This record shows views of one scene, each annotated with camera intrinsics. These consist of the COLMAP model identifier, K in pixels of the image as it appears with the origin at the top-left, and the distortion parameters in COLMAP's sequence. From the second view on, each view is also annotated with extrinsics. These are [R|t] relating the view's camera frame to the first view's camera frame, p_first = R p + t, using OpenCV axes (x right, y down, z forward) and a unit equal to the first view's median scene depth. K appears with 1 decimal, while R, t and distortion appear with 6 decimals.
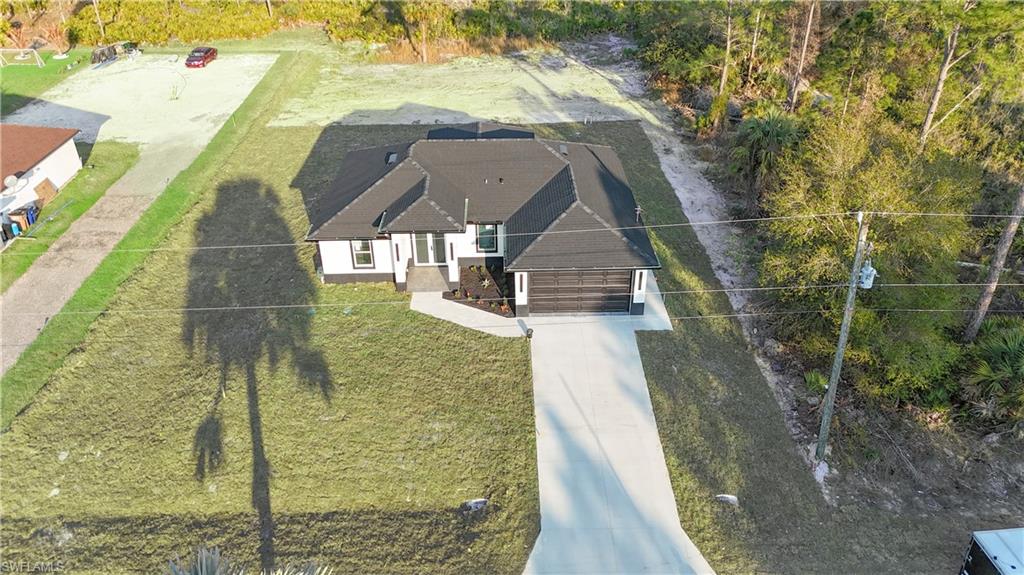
lens RADIAL K [[749.5, 0, 515.6], [0, 749.5, 287.5], [0, 0, 1]] dist [0.064653, -0.055748]
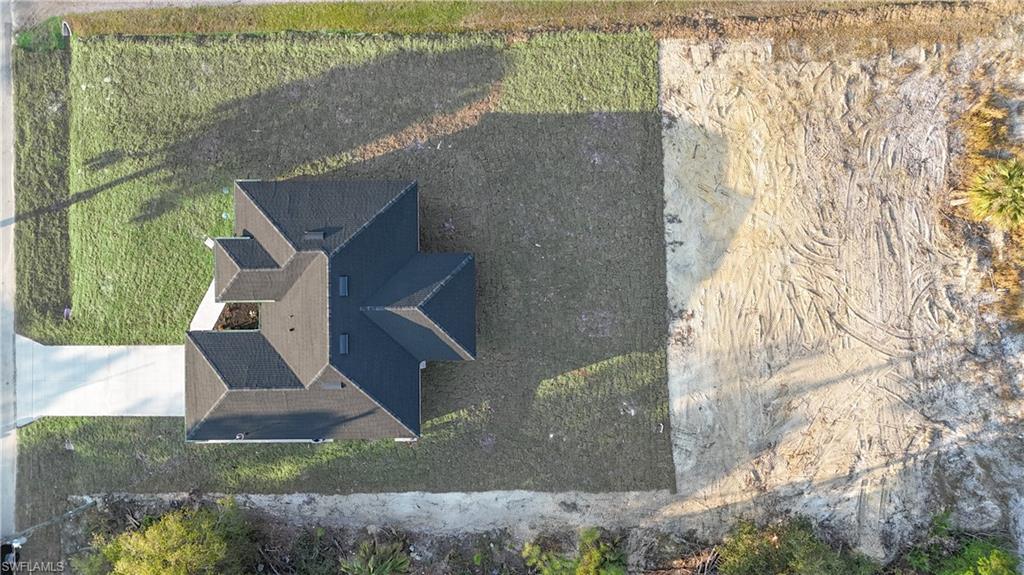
lens RADIAL K [[777.4, 0, 512.0], [0, 777.4, 287.5], [0, 0, 1]] dist [0.058601, -0.042647]
pose [[-0.010762, 0.999915, 0.007428, -0.089990], [-0.495879, -0.011787, 0.868312, -1.268621], [0.868325, 0.005661, 0.495963, 0.622007]]
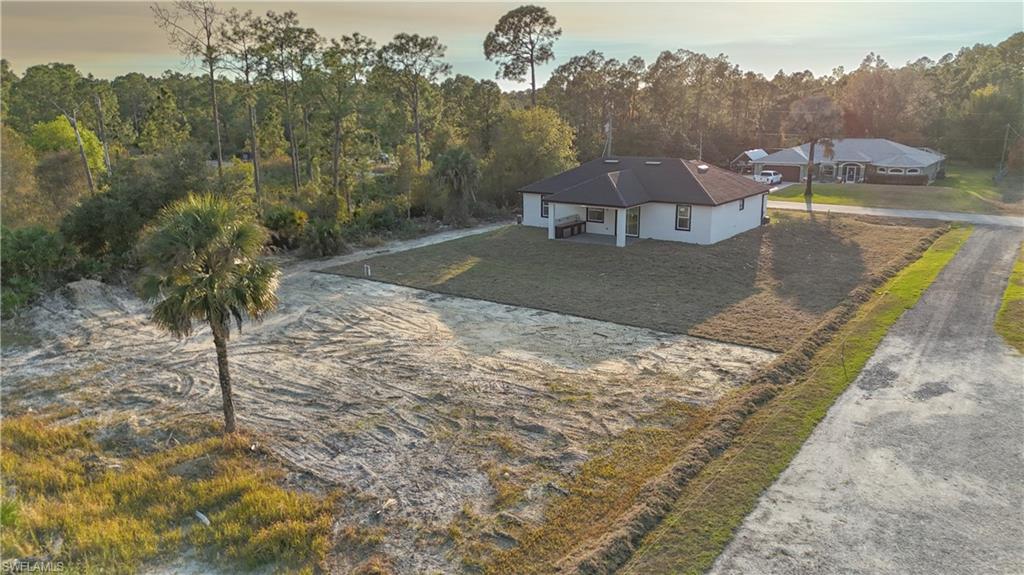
lens RADIAL K [[749.5, 0, 515.6], [0, 749.5, 287.5], [0, 0, 1]] dist [0.064653, -0.055748]
pose [[-0.788119, -0.135242, 0.600481, -0.711943], [0.331643, 0.728547, 0.599360, -0.899886], [-0.518537, 0.671512, -0.529330, 1.933929]]
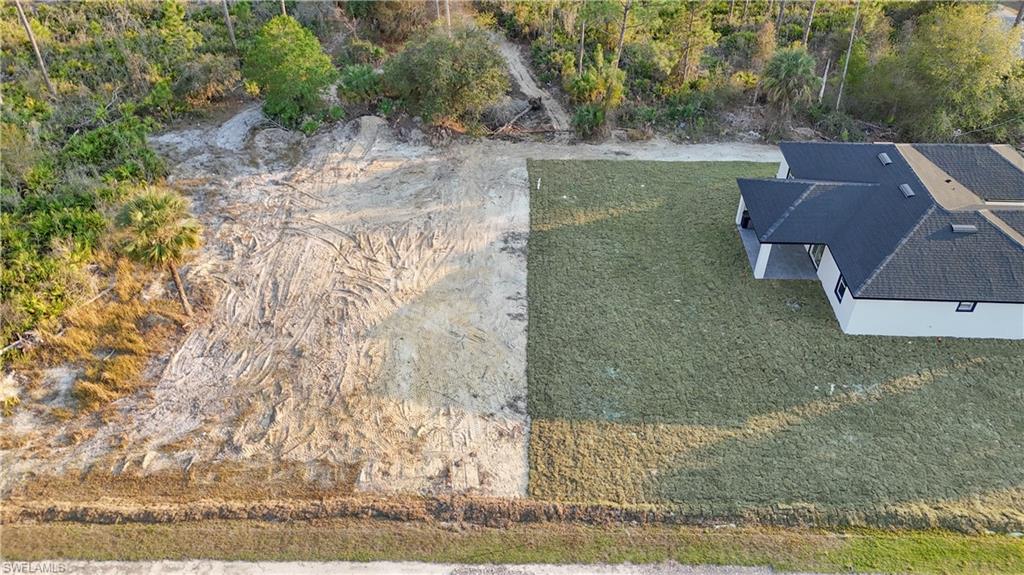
lens RADIAL K [[749.5, 0, 515.6], [0, 749.5, 287.5], [0, 0, 1]] dist [0.064653, -0.055748]
pose [[0.061429, -0.616328, 0.785090, -0.947829], [0.517639, 0.692199, 0.502902, -0.847148], [-0.853391, 0.375500, 0.361556, 1.085411]]
